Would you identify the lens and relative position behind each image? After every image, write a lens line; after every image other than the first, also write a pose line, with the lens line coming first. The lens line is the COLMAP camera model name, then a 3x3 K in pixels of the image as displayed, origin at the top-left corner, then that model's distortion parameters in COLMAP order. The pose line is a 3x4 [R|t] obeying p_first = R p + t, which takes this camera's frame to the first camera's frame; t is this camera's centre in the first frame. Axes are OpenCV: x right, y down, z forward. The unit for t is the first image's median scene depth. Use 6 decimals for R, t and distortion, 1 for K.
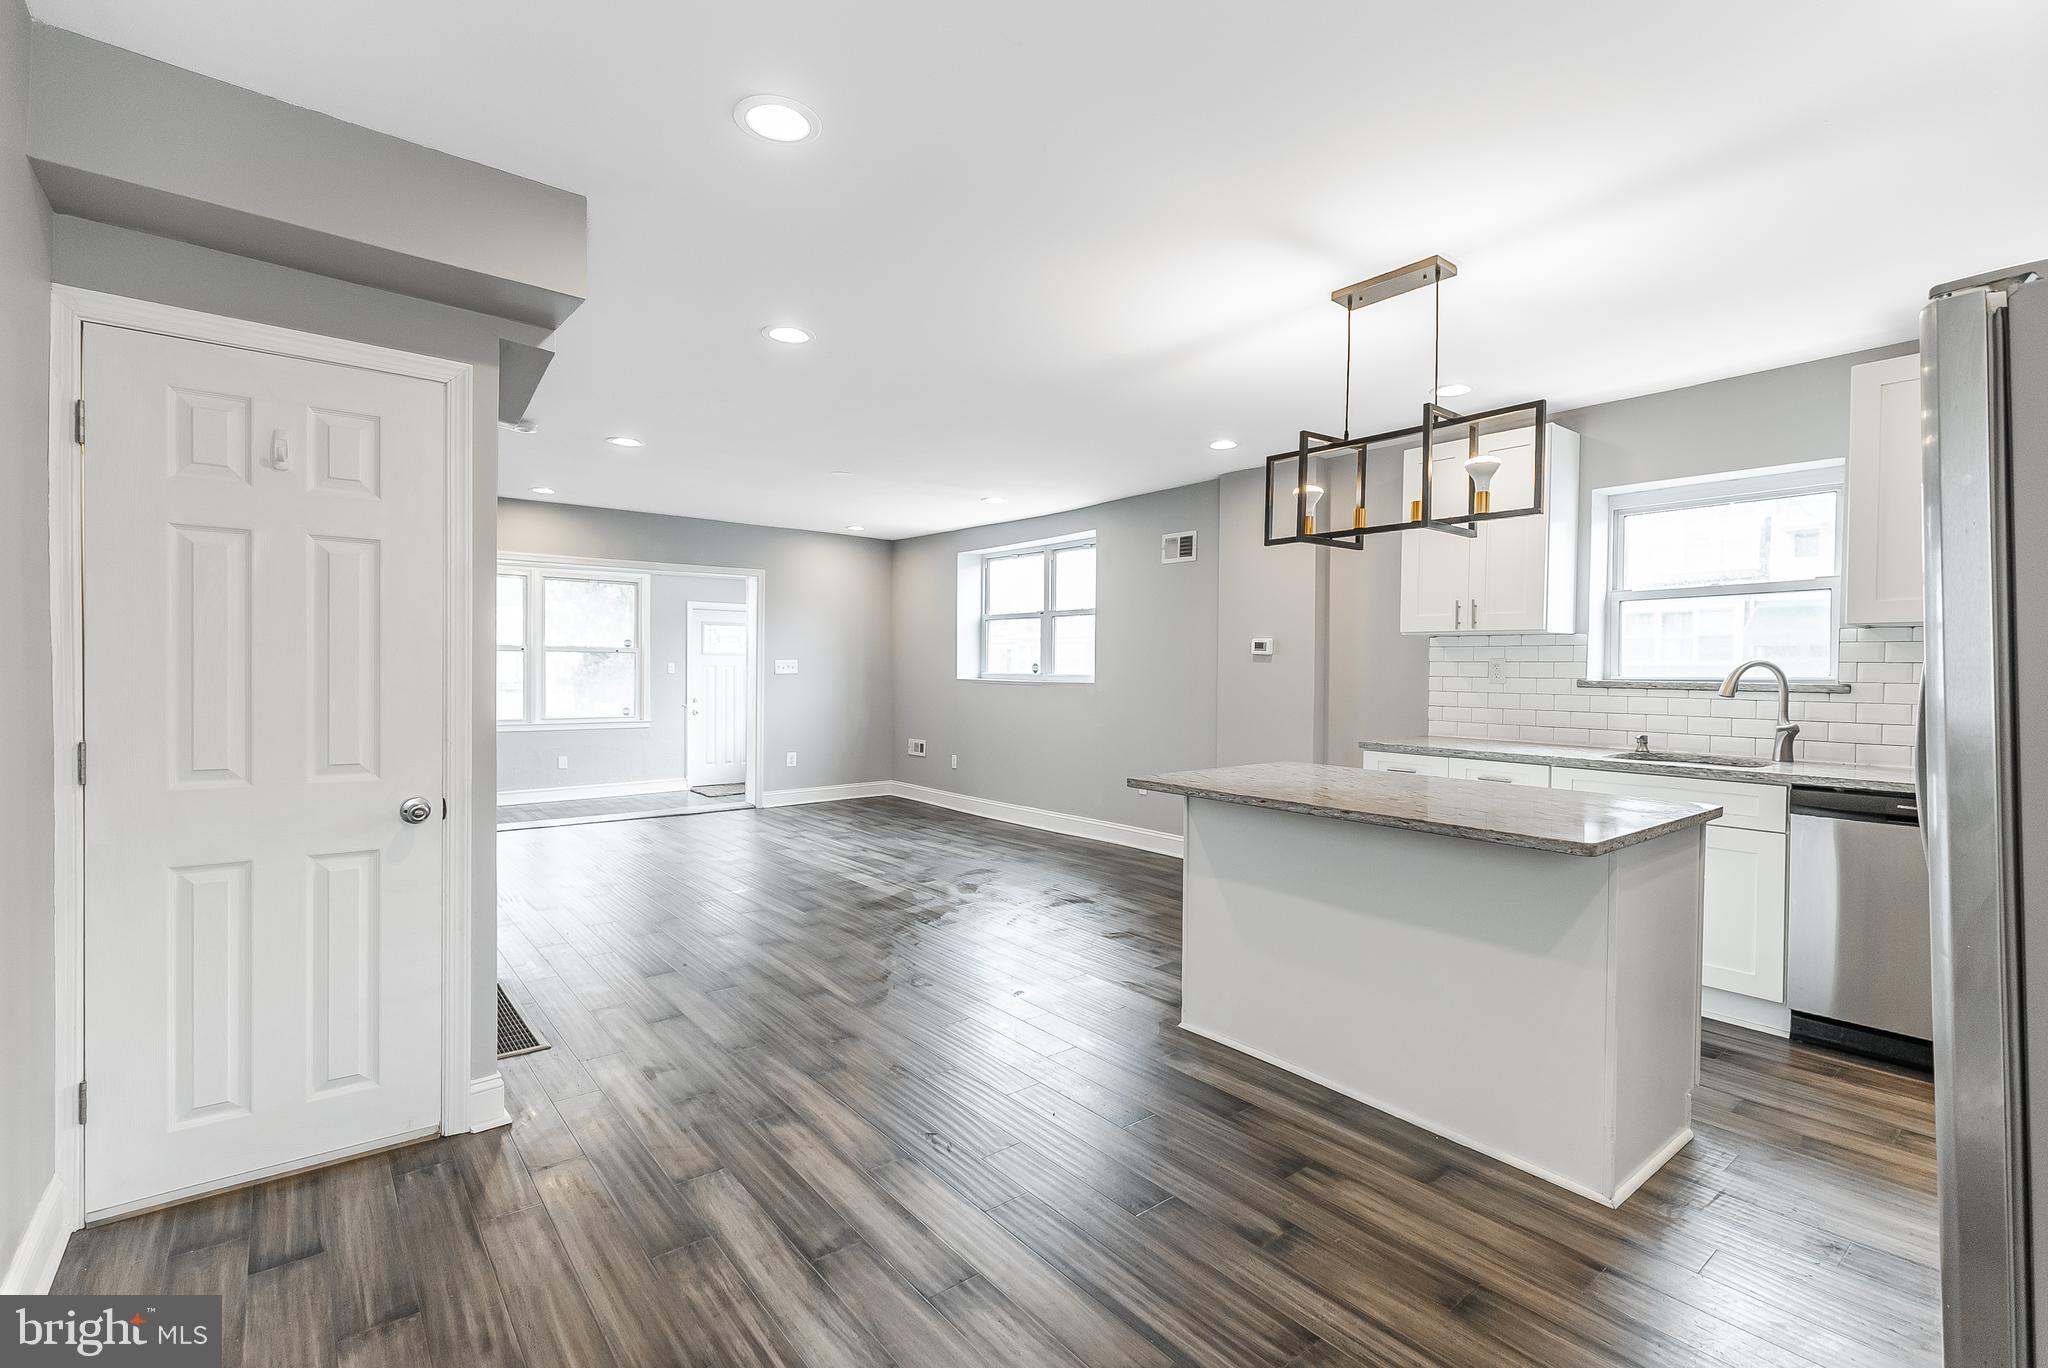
lens RADIAL K [[925.1, 0, 1039.6], [0, 925.1, 682.1], [0, 0, 1]] dist [0.008449, -0.001616]
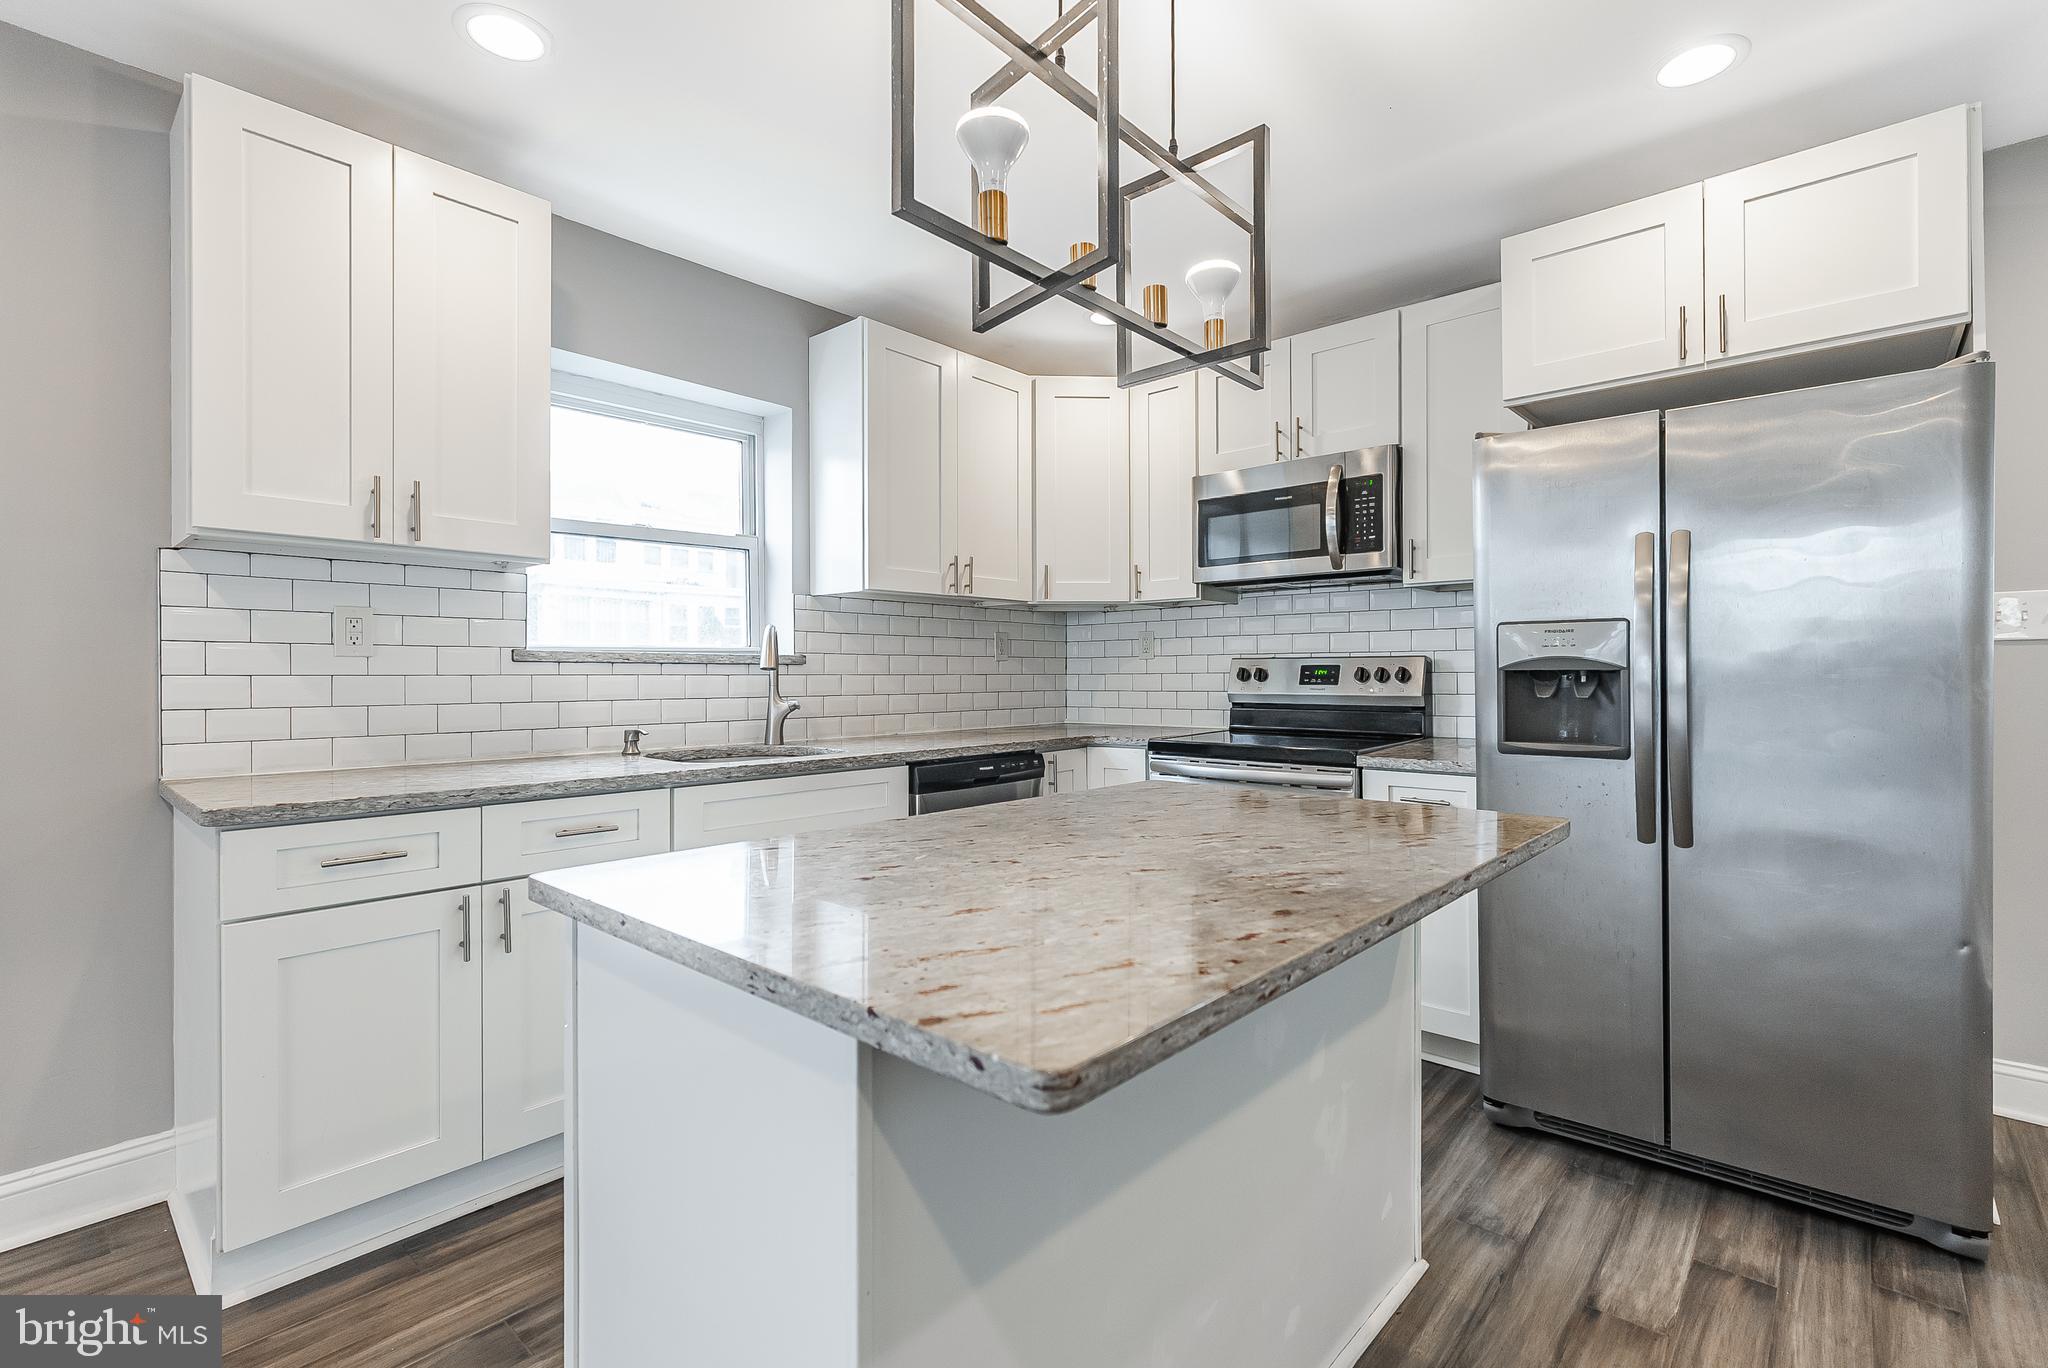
lens RADIAL K [[925.1, 0, 1024.0], [0, 925.1, 680.4], [0, 0, 1]] dist [0.008449, -0.001616]
pose [[-0.158604, -0.014866, 0.987230, -0.084854], [0.016577, 0.999706, 0.017717, 0.014713], [-0.987203, 0.019175, -0.158311, 0.915609]]
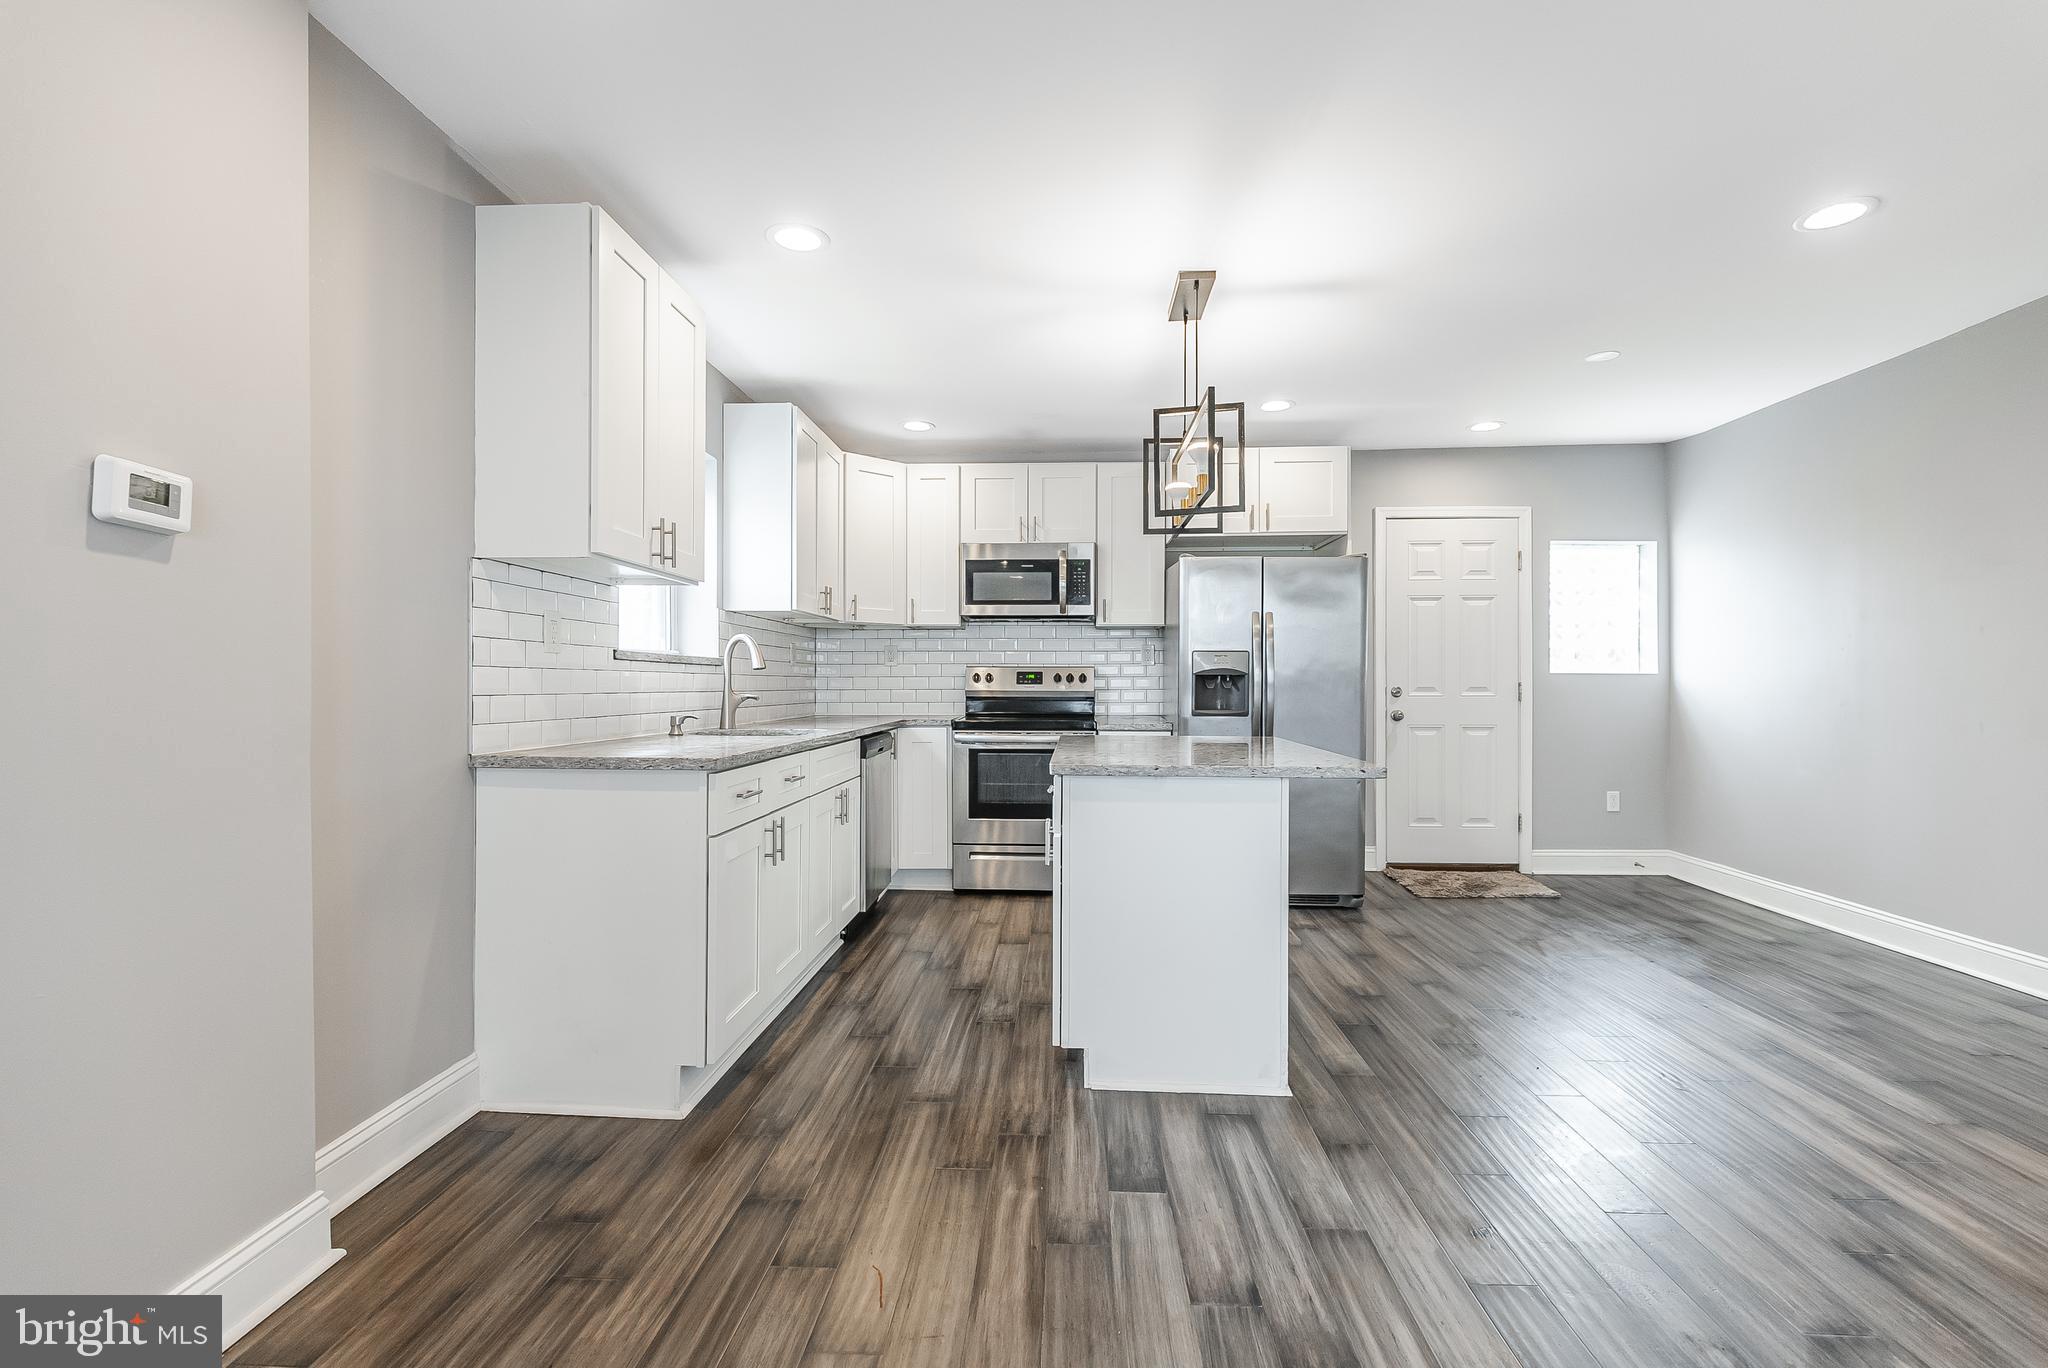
lens RADIAL K [[925.1, 0, 1025.8], [0, 925.1, 685.9], [0, 0, 1]] dist [0.008449, -0.001616]
pose [[-0.745413, -0.012911, 0.666478, -0.179957], [0.000557, 0.999800, 0.019991, 0.013994], [-0.666603, 0.015272, -0.745256, 1.586339]]
